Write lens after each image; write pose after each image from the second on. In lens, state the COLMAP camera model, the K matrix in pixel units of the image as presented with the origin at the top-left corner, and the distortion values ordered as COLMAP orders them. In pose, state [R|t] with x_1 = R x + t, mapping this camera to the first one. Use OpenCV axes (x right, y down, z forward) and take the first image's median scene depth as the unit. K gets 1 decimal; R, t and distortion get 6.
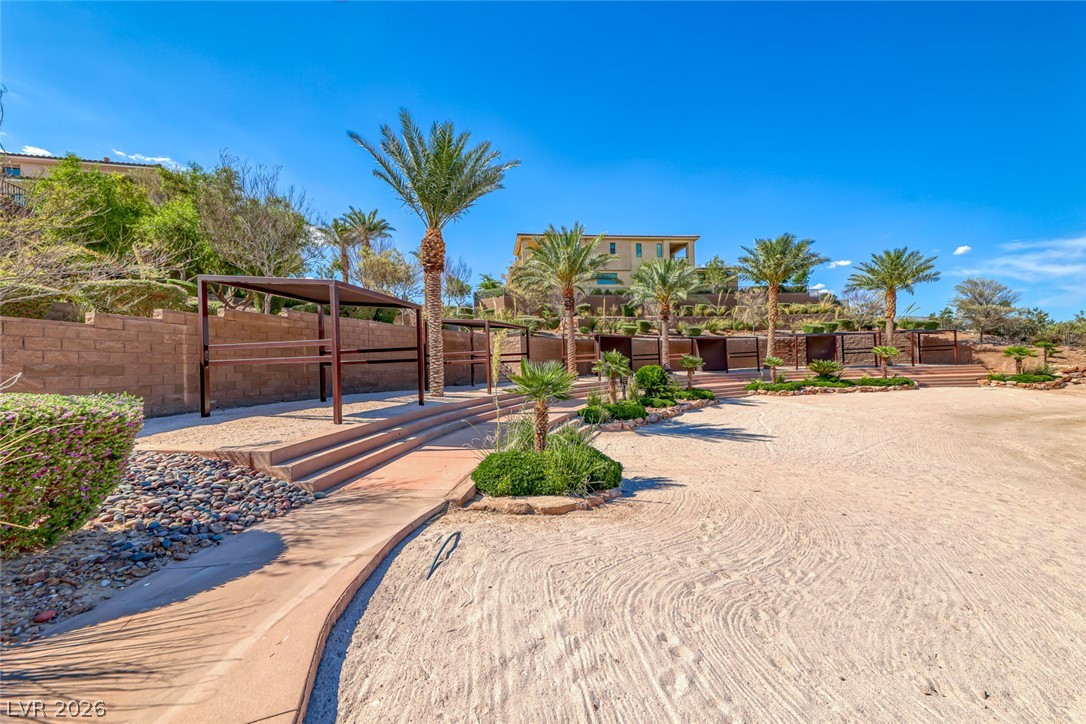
lens RADIAL K [[363.6, 0, 543.0], [0, 363.6, 362.0], [0, 0, 1]] dist [-0.000343, -0.000106]
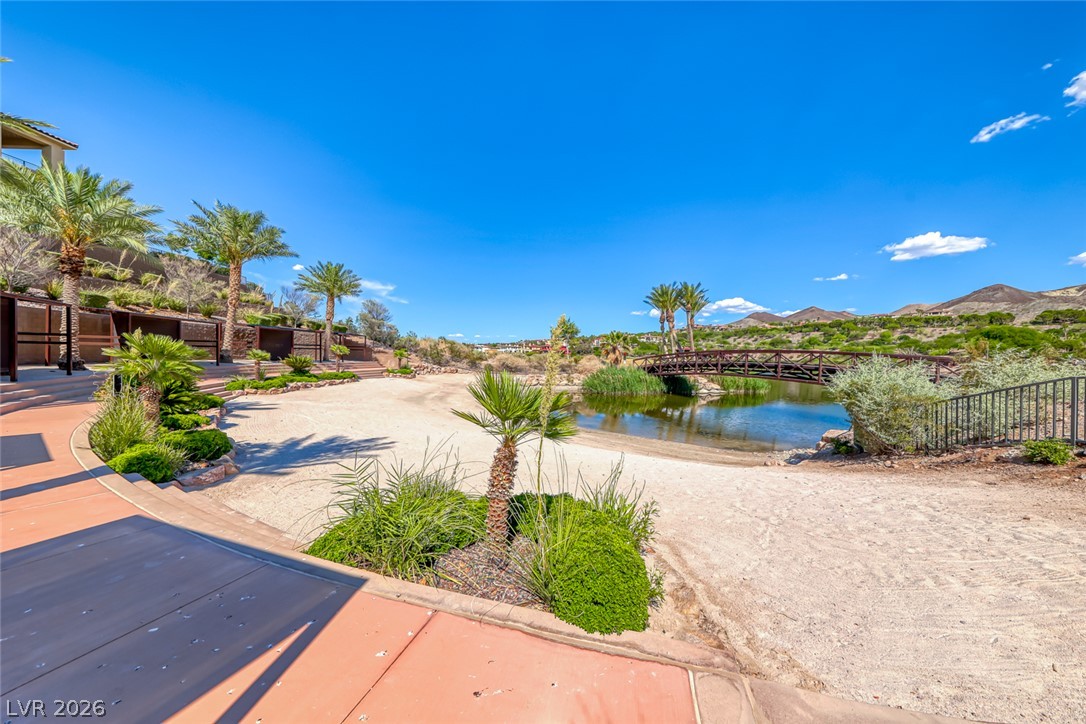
lens RADIAL K [[363.6, 0, 543.0], [0, 363.6, 362.0], [0, 0, 1]] dist [-0.000343, -0.000106]
pose [[0.132804, 0.015501, 0.991021, -0.116142], [-0.039761, 0.999156, -0.010300, -0.002937], [-0.990344, -0.038036, 0.133309, 0.177511]]
